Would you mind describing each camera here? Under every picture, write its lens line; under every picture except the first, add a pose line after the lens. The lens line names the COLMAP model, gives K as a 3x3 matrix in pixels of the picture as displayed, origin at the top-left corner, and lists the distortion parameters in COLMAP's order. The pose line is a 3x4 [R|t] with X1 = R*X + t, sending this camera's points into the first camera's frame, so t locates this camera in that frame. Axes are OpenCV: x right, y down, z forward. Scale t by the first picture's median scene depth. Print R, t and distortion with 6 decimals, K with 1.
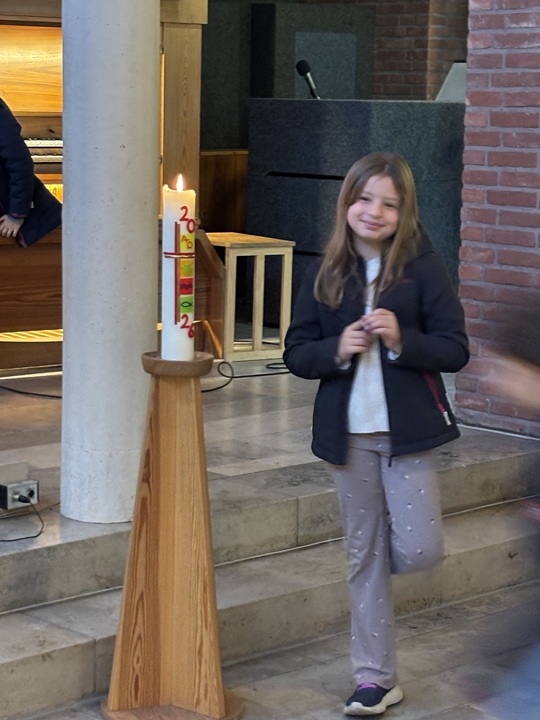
lens RADIAL K [[1895.2, 0, 269.7], [0, 1895.2, 360.4], [0, 0, 1]] dist [0.186443, 0.000000]
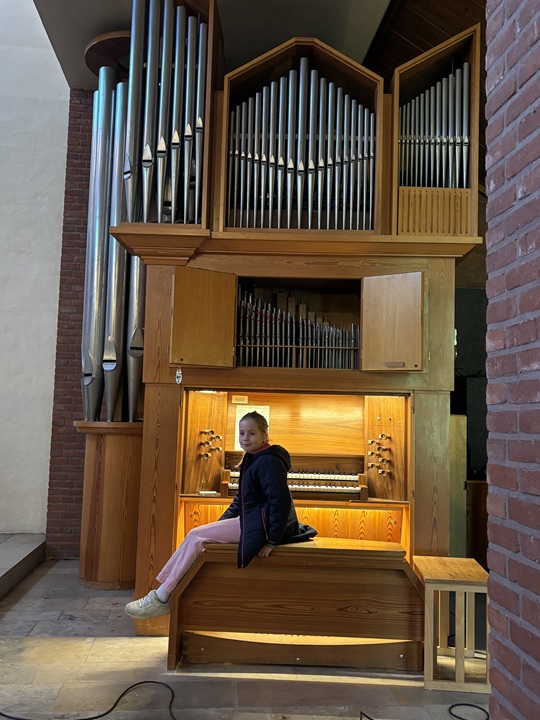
lens RADIAL K [[634.9, 0, 269.5], [0, 634.9, 358.8], [0, 0, 1]] dist [0.022037, 0.001648]
pose [[0.752468, -0.043810, -0.657170, 0.201583], [-0.121080, 0.971578, -0.203409, -0.122283], [0.647404, 0.232629, 0.725777, 0.776051]]
